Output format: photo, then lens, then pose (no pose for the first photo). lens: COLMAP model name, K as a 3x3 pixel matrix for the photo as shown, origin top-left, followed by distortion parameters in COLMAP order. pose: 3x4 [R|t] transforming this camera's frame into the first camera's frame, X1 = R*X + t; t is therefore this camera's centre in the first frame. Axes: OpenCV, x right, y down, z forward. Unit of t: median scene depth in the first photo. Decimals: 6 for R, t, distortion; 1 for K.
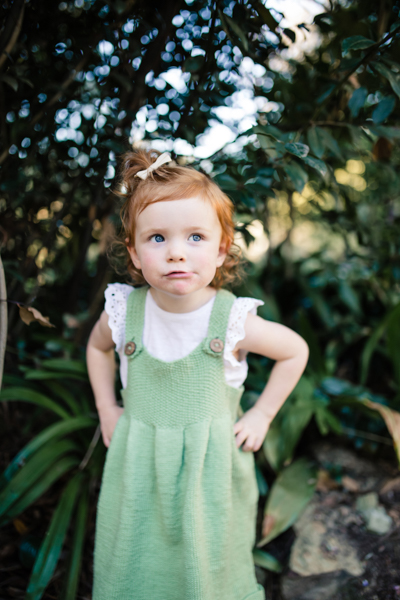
lens RADIAL K [[764.8, 0, 200.0], [0, 764.8, 300.0], [0, 0, 1]] dist [0.005873, 0.035461]
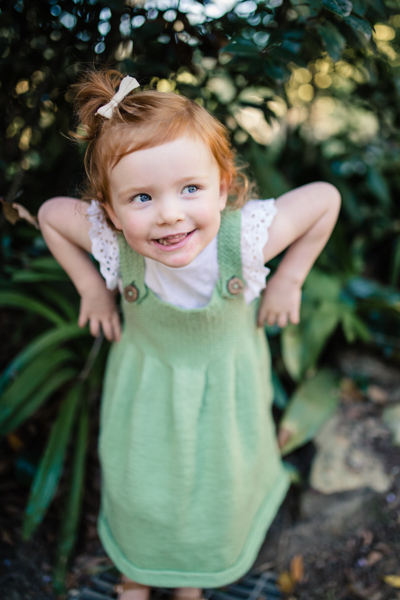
lens RADIAL K [[689.4, 0, 200.0], [0, 689.4, 300.0], [0, 0, 1]] dist [0.010274, -0.203396]
pose [[0.999177, -0.008137, 0.039745, -0.047758], [0.000457, 0.981871, 0.189550, -0.027274], [-0.040567, -0.189376, 0.981066, 0.225223]]
